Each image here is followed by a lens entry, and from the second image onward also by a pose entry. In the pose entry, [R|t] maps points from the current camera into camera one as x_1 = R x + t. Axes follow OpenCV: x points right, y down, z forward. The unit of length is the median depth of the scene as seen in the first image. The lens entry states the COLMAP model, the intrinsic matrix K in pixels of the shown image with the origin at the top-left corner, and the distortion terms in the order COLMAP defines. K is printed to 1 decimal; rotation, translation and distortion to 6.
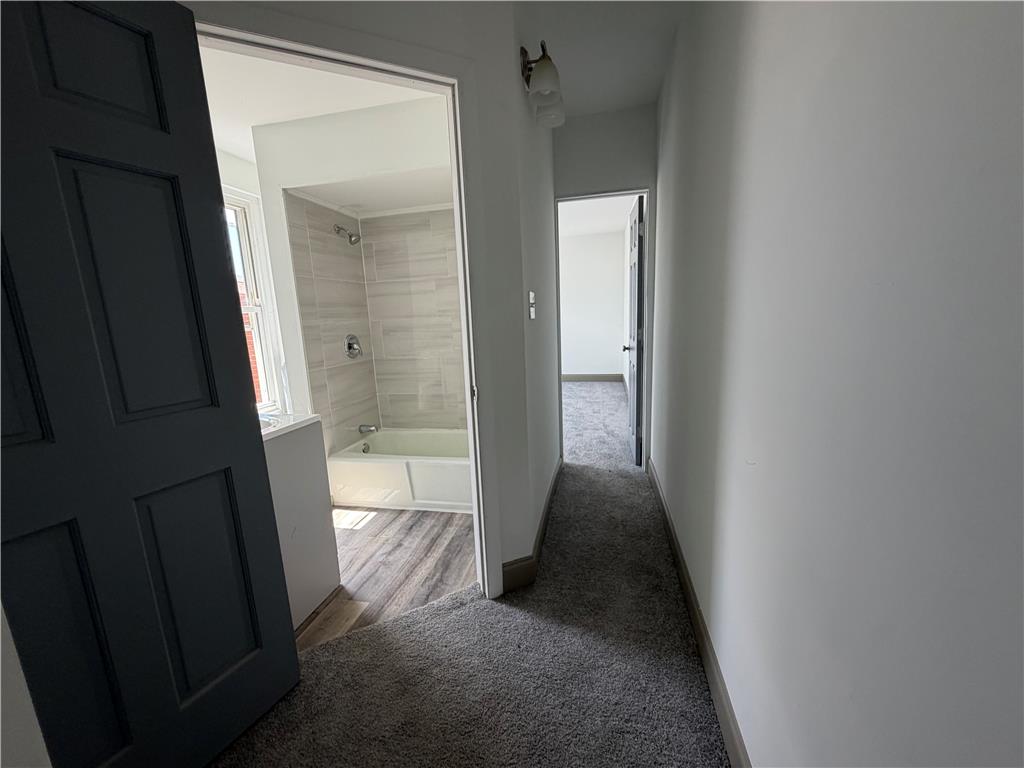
lens RADIAL K [[409.4, 0, 513.3], [0, 409.4, 386.8], [0, 0, 1]] dist [0.006101, -0.000282]
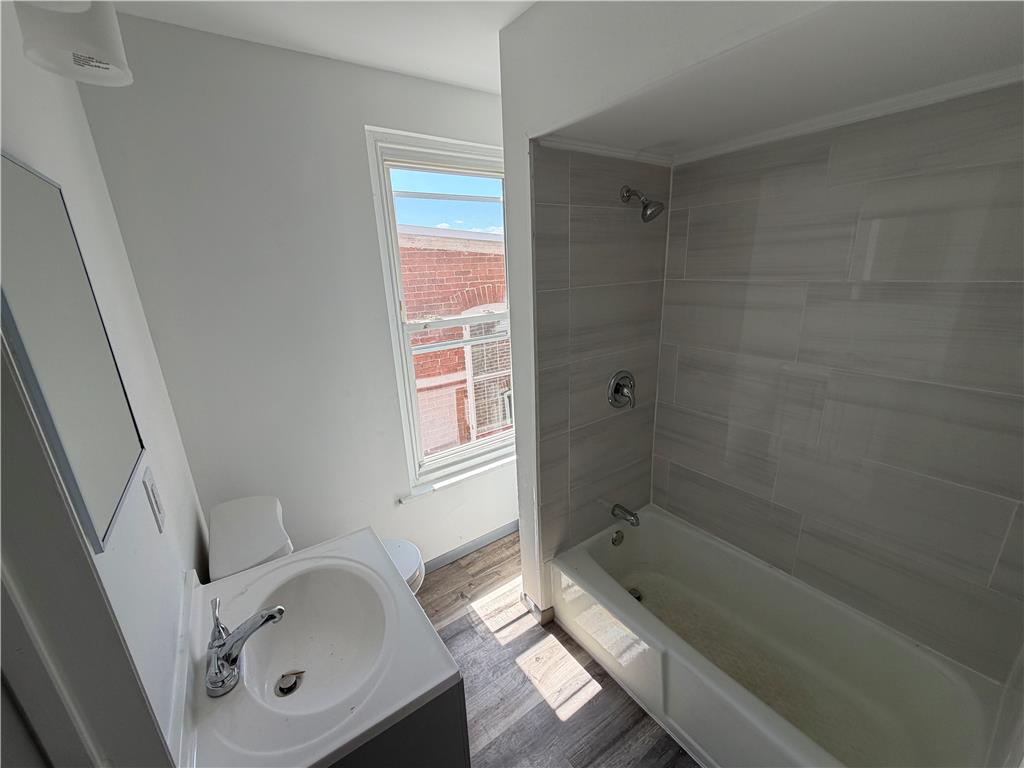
lens RADIAL K [[409.4, 0, 510.6], [0, 409.4, 387.1], [0, 0, 1]] dist [0.006101, -0.000282]
pose [[0.734569, 0.207096, -0.646157, -0.116580], [-0.116296, 0.976620, 0.180802, -0.195972], [0.668493, -0.057666, 0.741479, 0.429699]]
